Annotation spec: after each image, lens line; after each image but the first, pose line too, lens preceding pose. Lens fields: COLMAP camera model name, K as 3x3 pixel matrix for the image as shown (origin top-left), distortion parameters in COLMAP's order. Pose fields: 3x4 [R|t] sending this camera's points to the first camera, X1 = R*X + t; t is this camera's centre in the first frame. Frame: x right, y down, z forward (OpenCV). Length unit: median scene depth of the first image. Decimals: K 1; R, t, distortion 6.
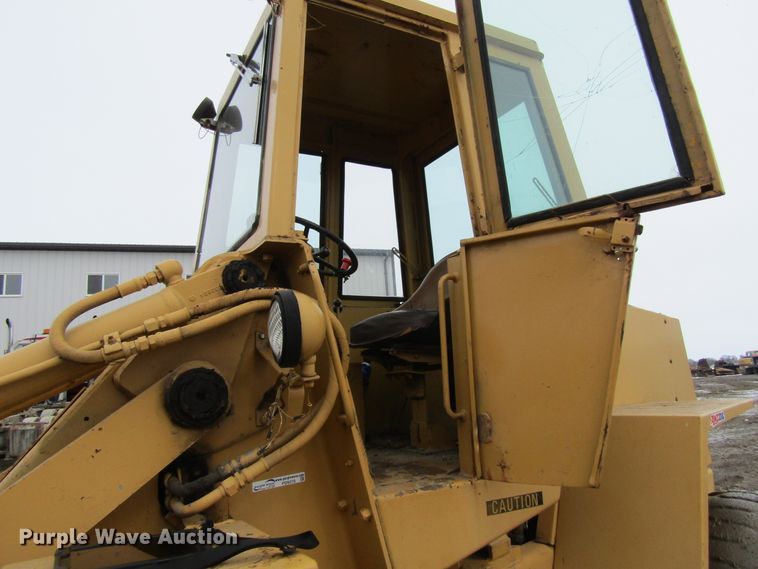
lens RADIAL K [[534.4, 0, 383.1], [0, 534.4, 287.3], [0, 0, 1]] dist [-0.007865, 0.000224]
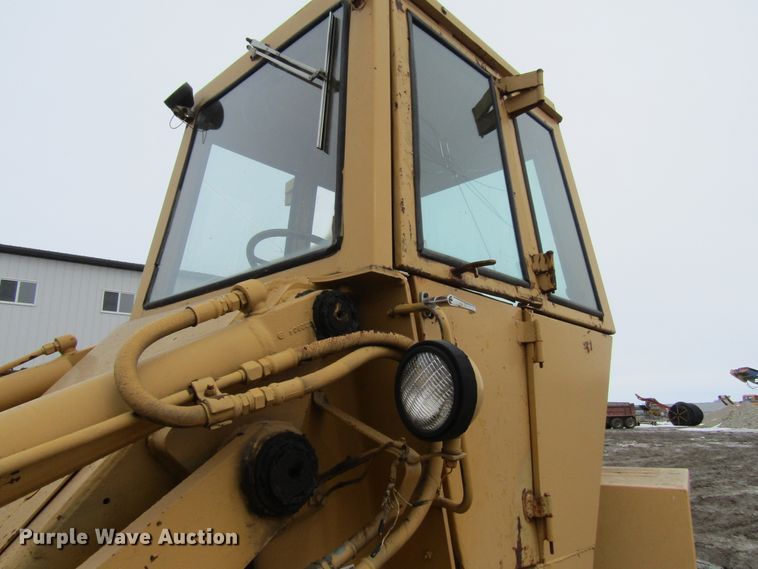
lens RADIAL K [[534.4, 0, 382.3], [0, 534.4, 284.1], [0, 0, 1]] dist [-0.007865, 0.000224]
pose [[0.951335, 0.123846, 0.282179, -0.441673], [-0.101966, 0.990616, -0.091007, 0.003301], [-0.290802, 0.057806, 0.955036, 0.243529]]
